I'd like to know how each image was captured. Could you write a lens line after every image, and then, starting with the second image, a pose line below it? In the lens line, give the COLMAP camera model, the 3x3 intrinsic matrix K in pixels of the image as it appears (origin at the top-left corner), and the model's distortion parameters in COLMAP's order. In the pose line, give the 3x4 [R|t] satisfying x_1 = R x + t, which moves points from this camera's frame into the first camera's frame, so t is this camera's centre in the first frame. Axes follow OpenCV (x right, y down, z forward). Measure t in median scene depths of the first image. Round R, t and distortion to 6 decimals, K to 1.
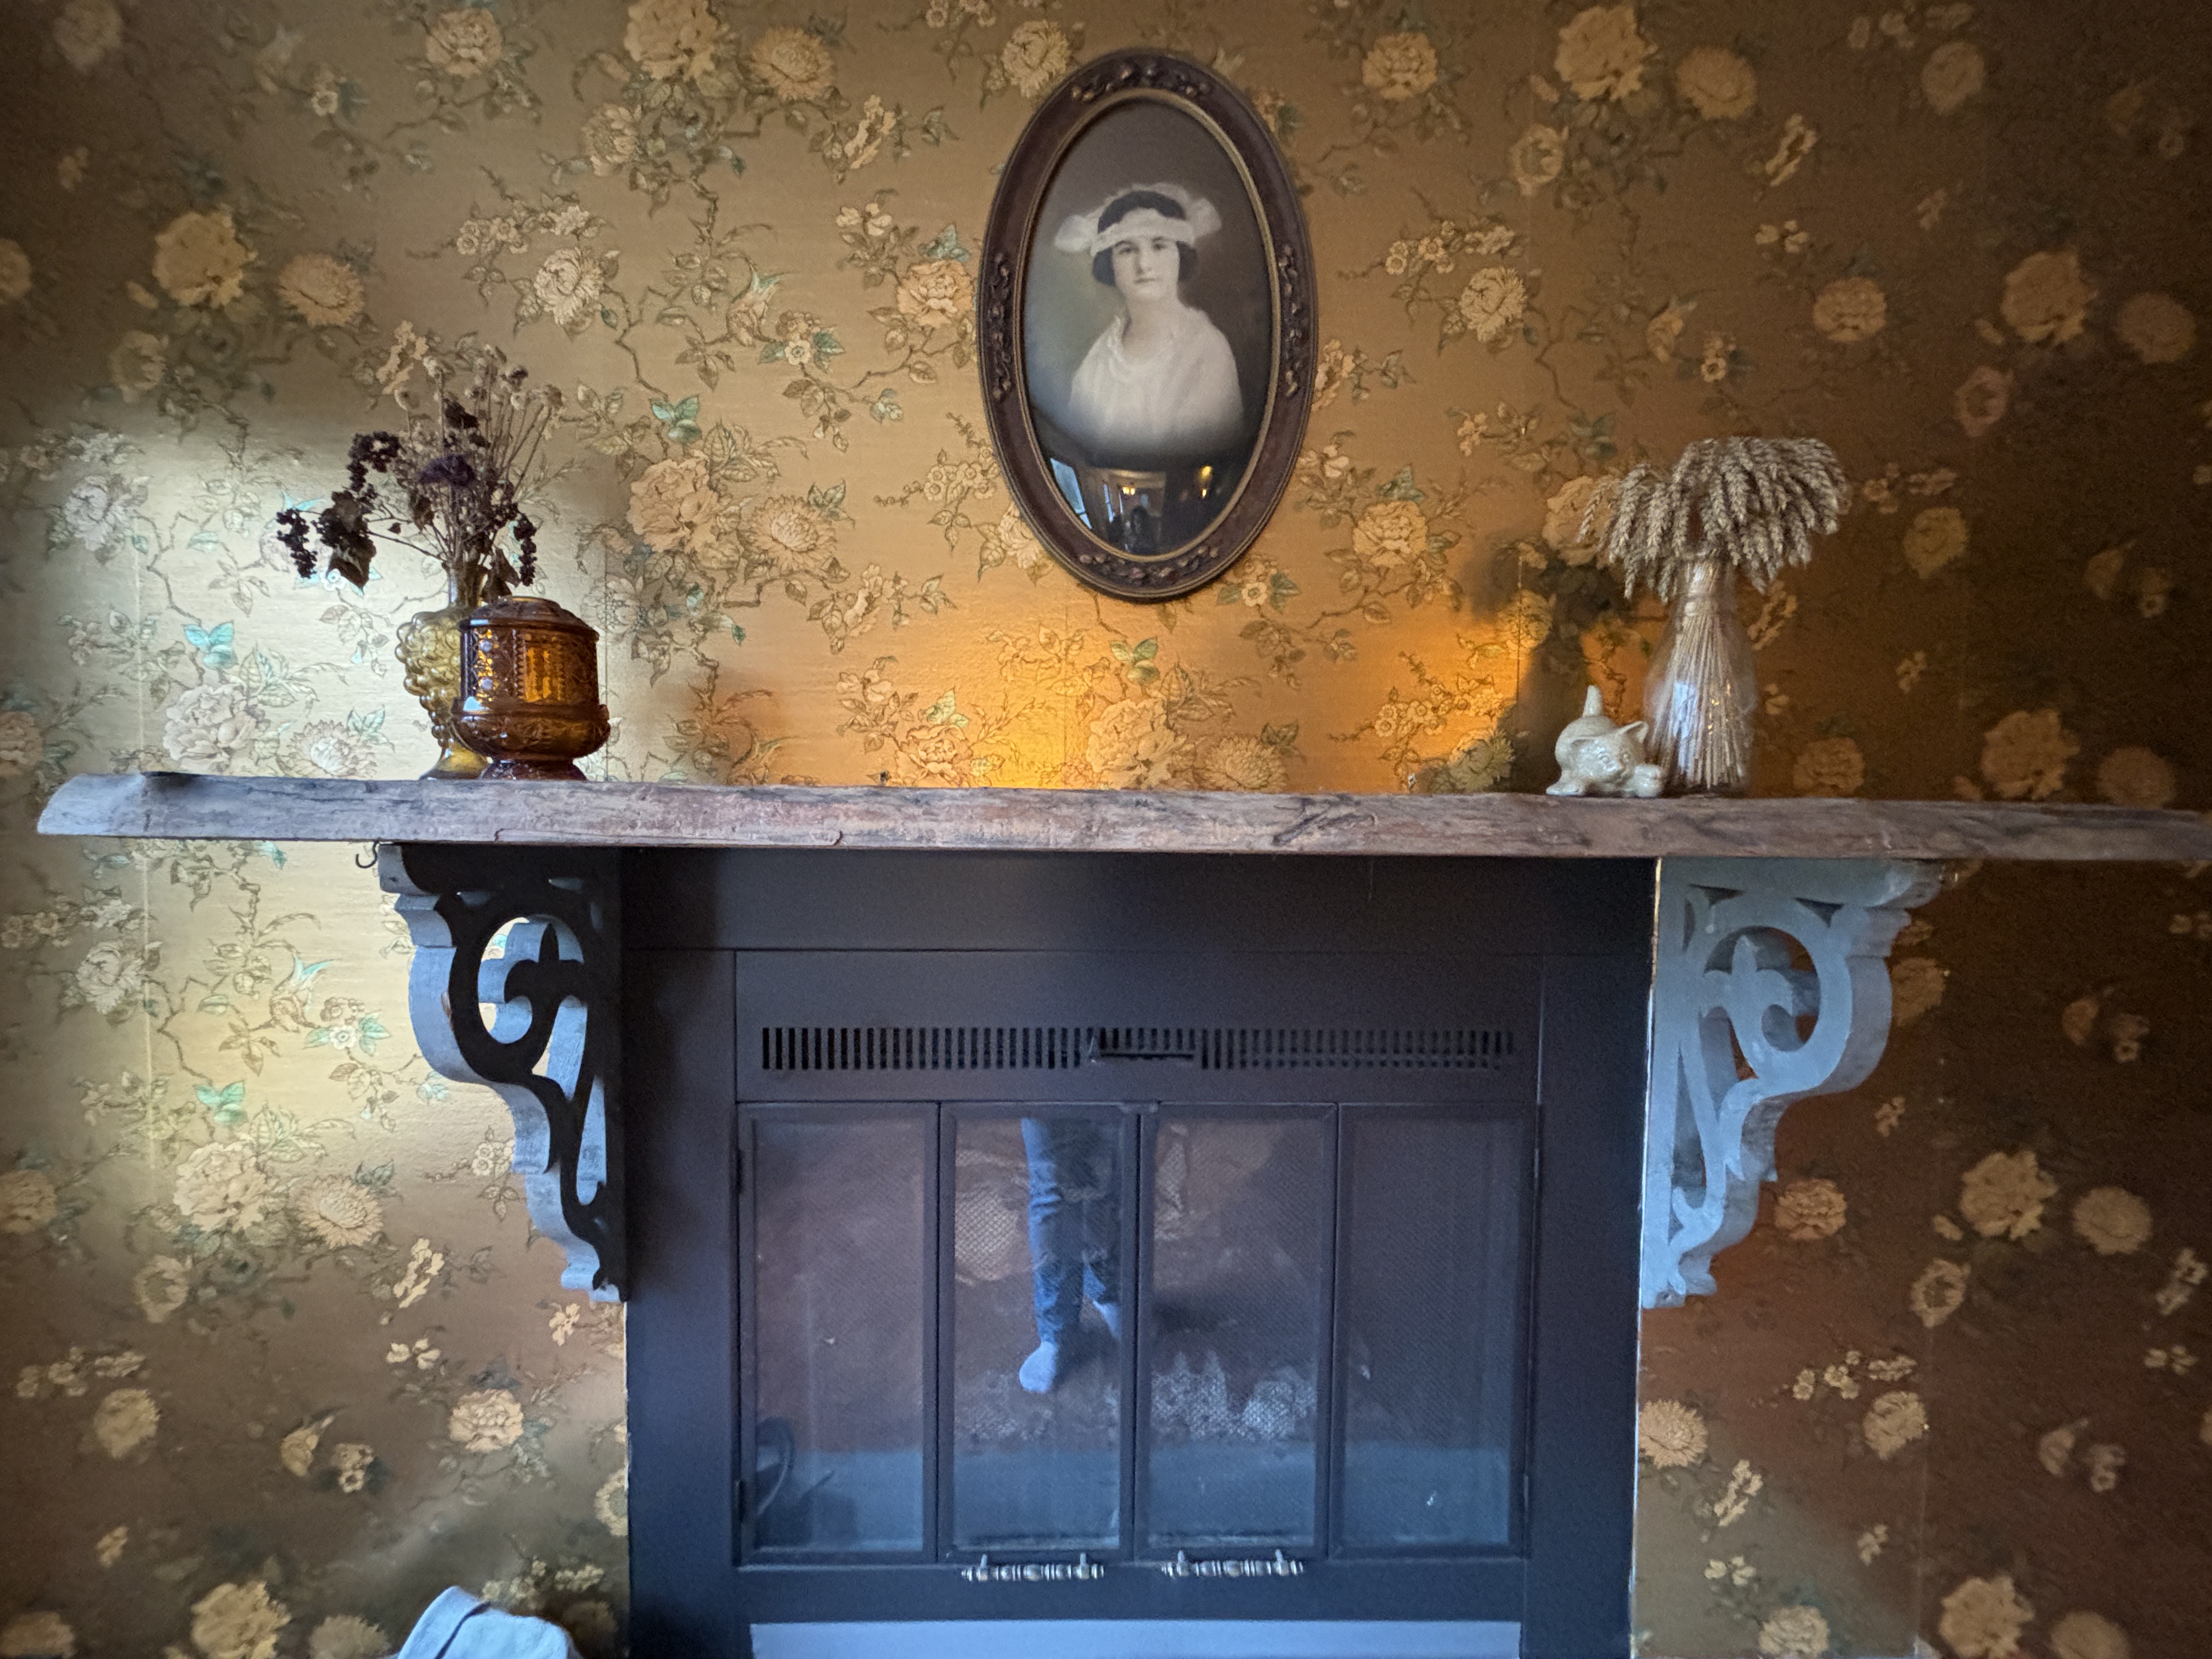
lens RADIAL K [[887.1, 0, 1106.0], [0, 887.1, 829.5], [0, 0, 1]] dist [0.000103, -0.000349]
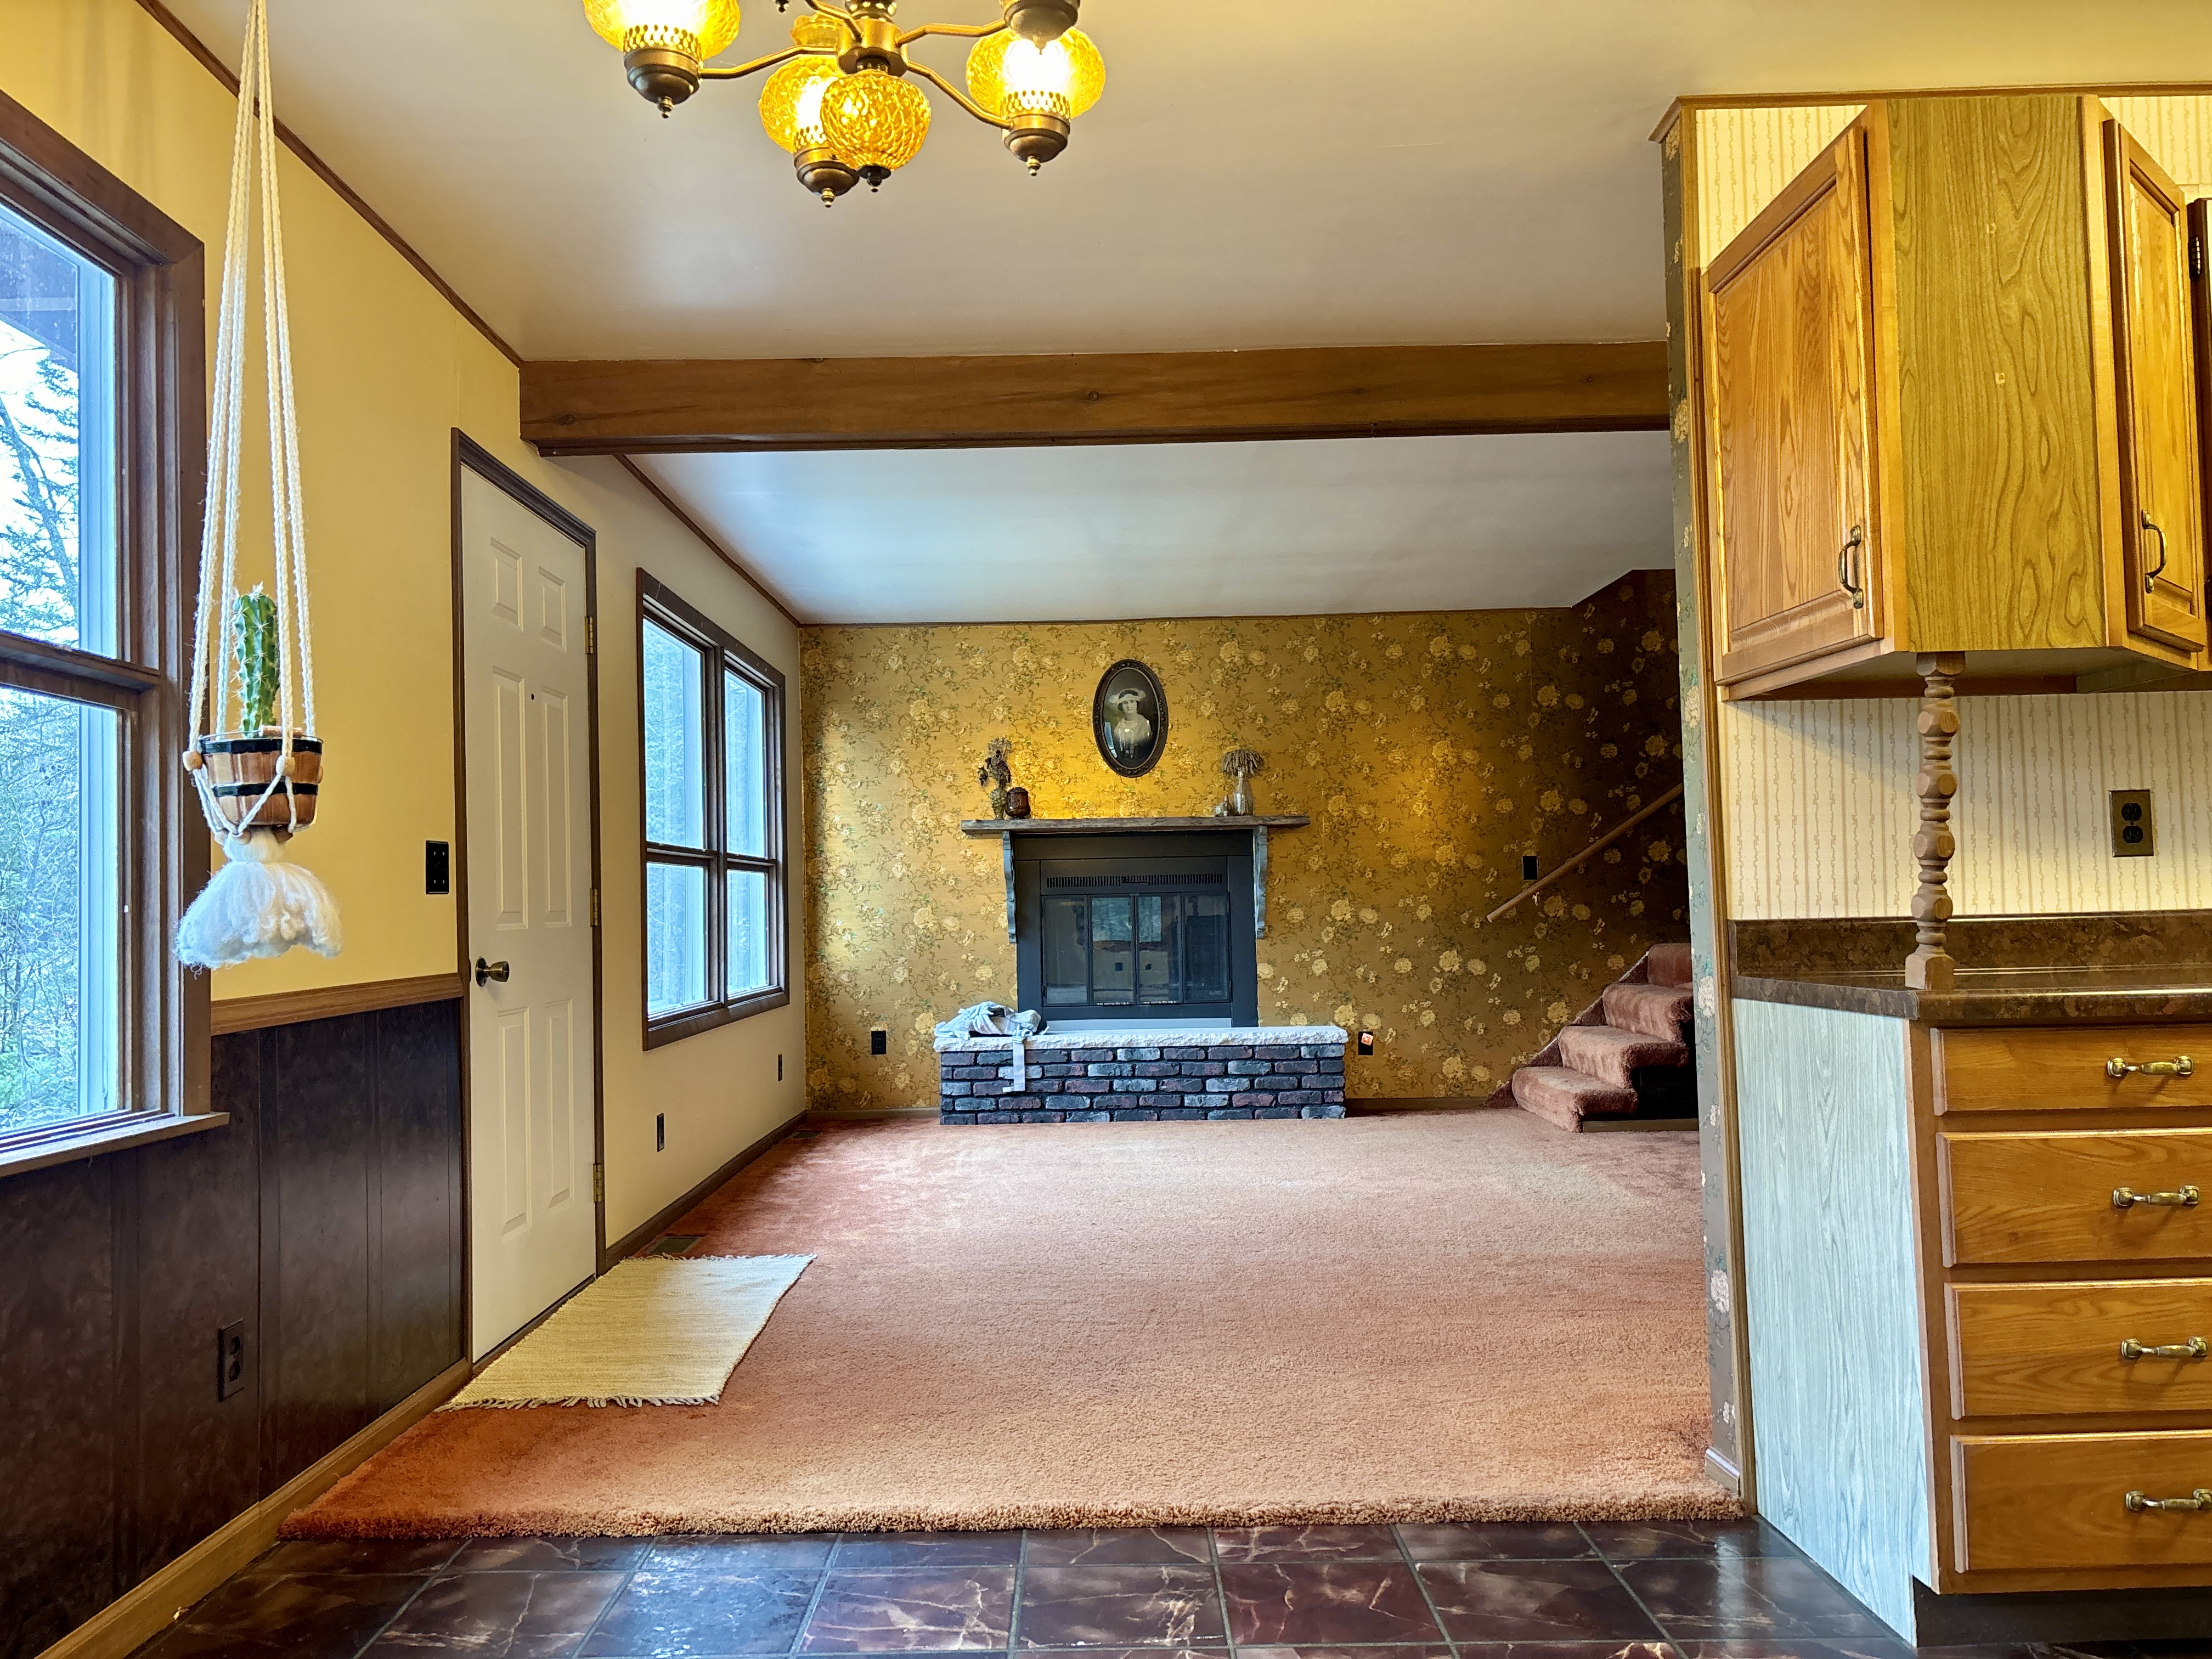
lens RADIAL K [[1703.3, 0, 1106.0], [0, 1703.3, 829.5], [0, 0, 1]] dist [0.079770, 0.002532]
pose [[0.999308, -0.033274, 0.016651, -0.244583], [0.034586, 0.995699, -0.085950, 0.753289], [-0.013719, 0.086467, 0.996160, -7.737722]]
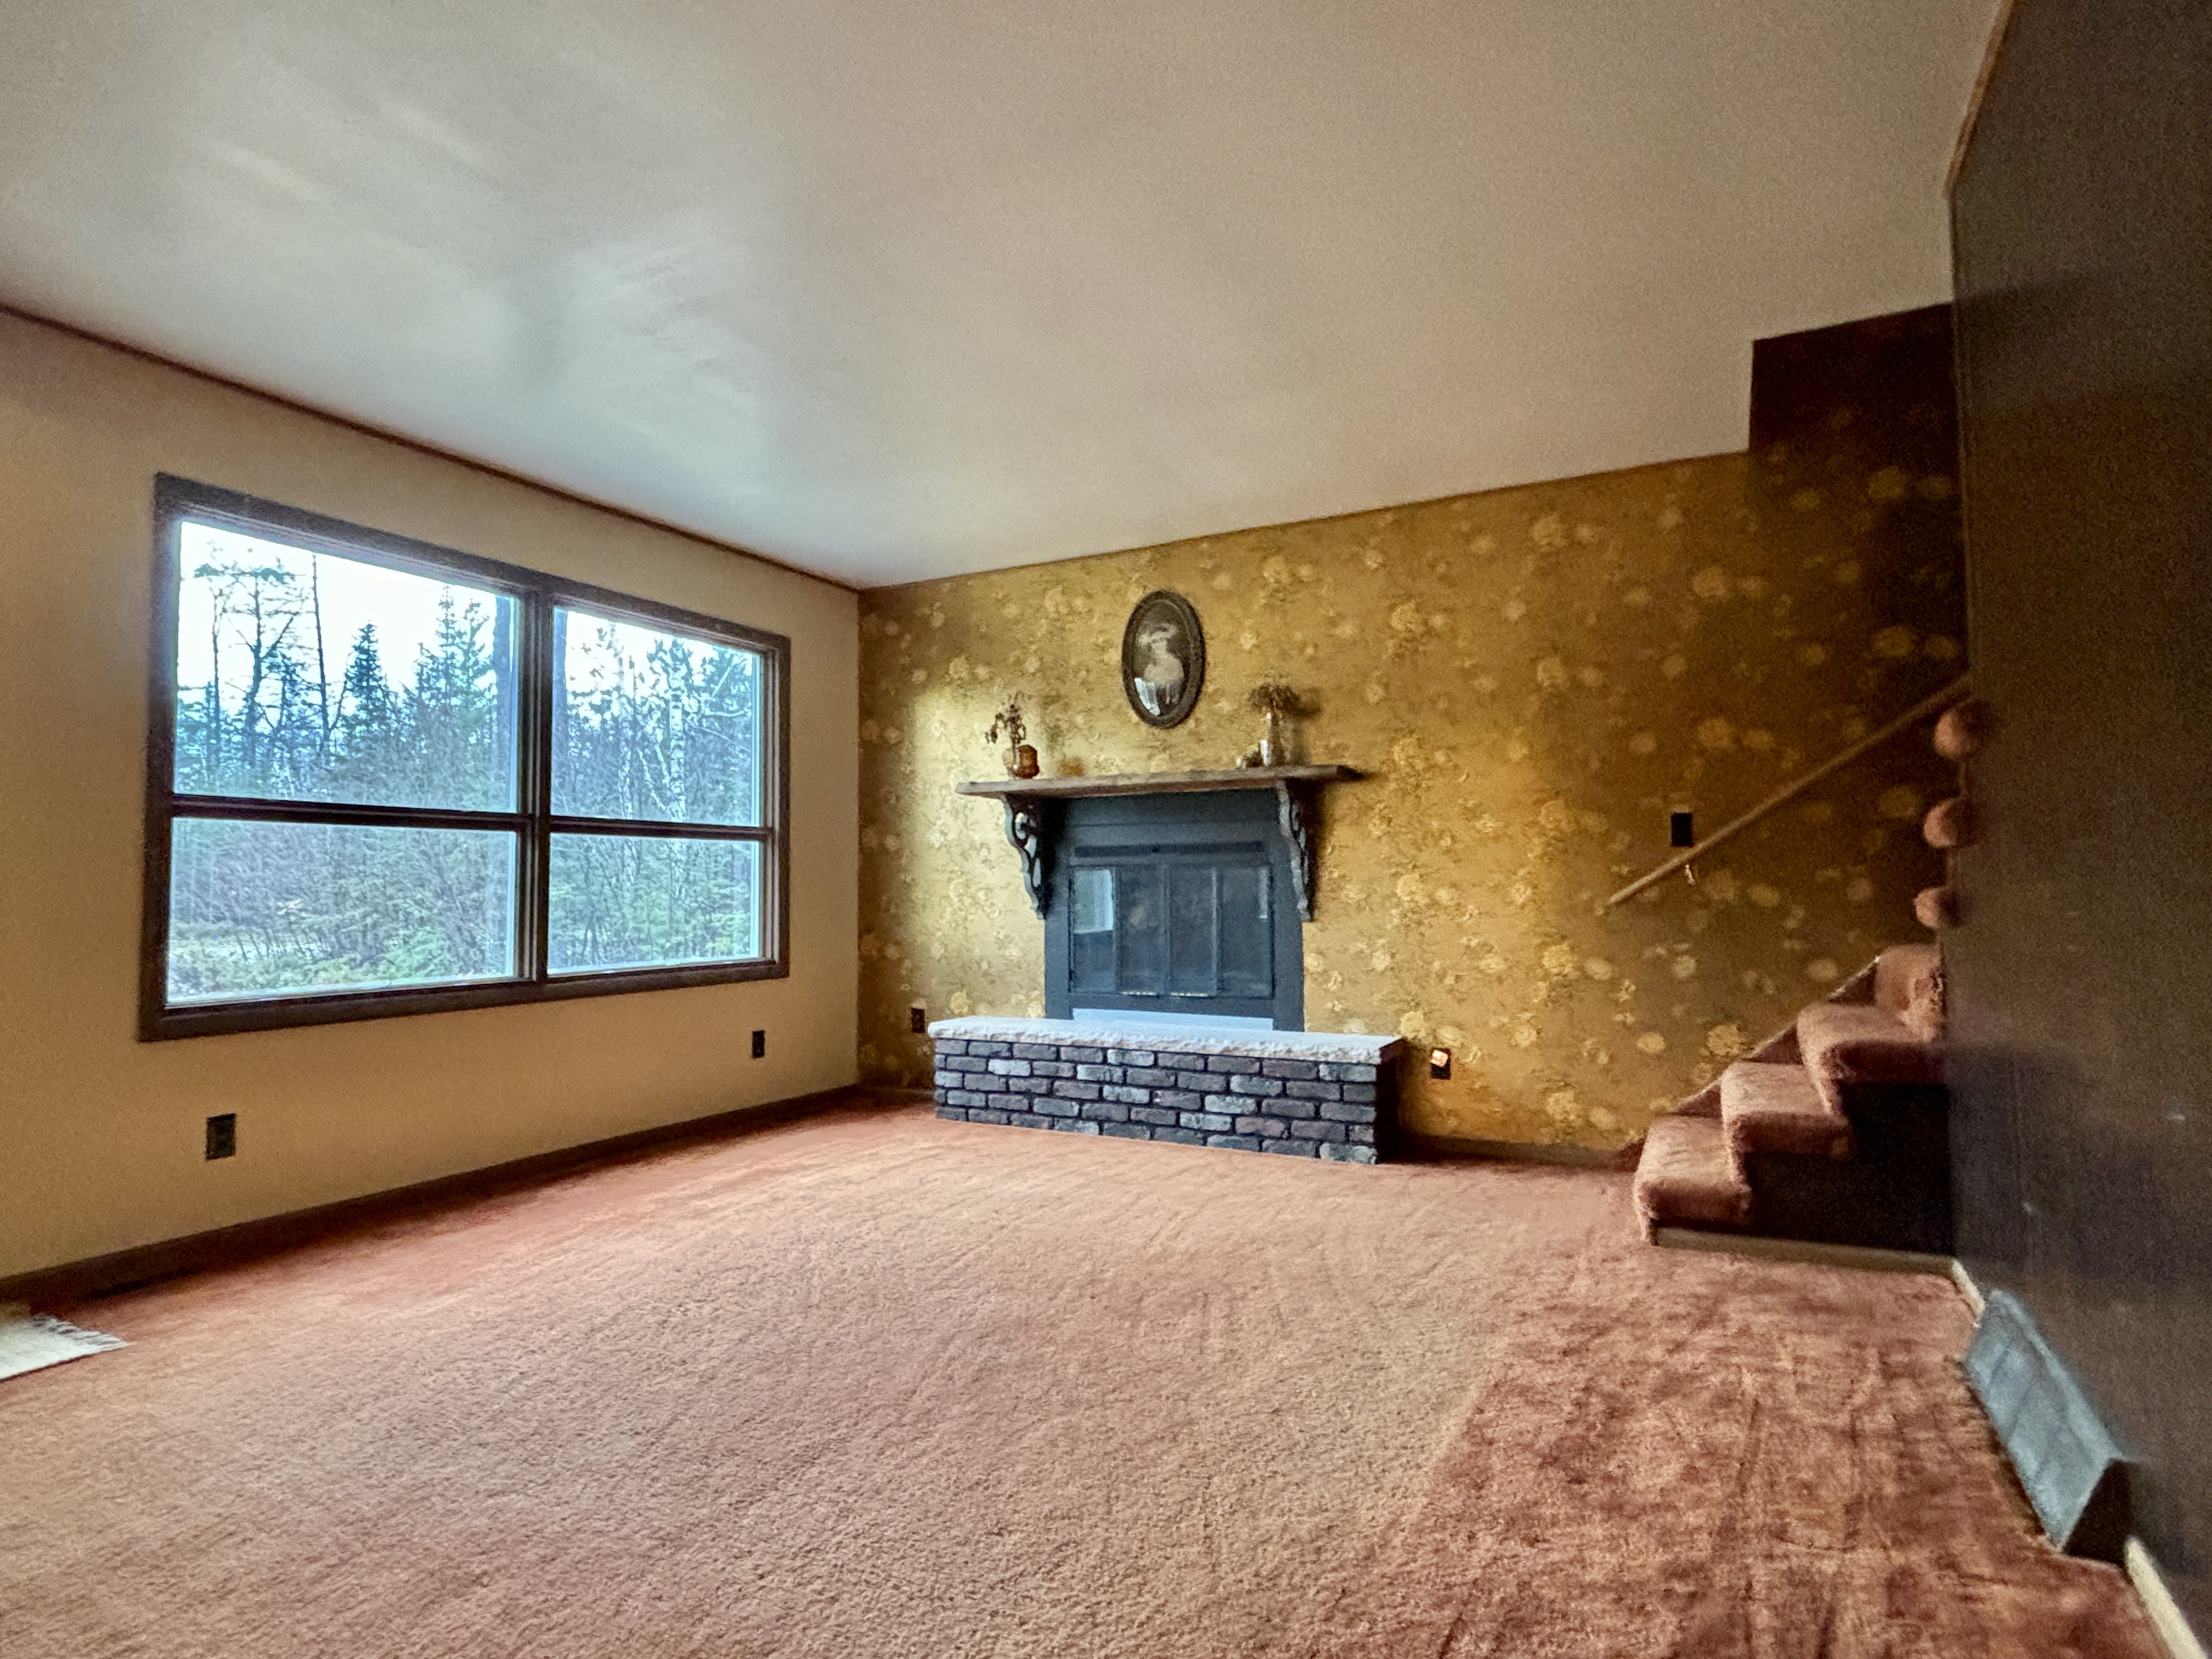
lens RADIAL K [[1217.8, 0, 1106.0], [0, 1217.8, 829.5], [0, 0, 1]] dist [0.005715, -0.000891]
pose [[0.881260, -0.043143, -0.470658, 2.332752], [0.001504, 0.996076, -0.088489, 0.648747], [0.472629, 0.077274, 0.877867, -3.761102]]
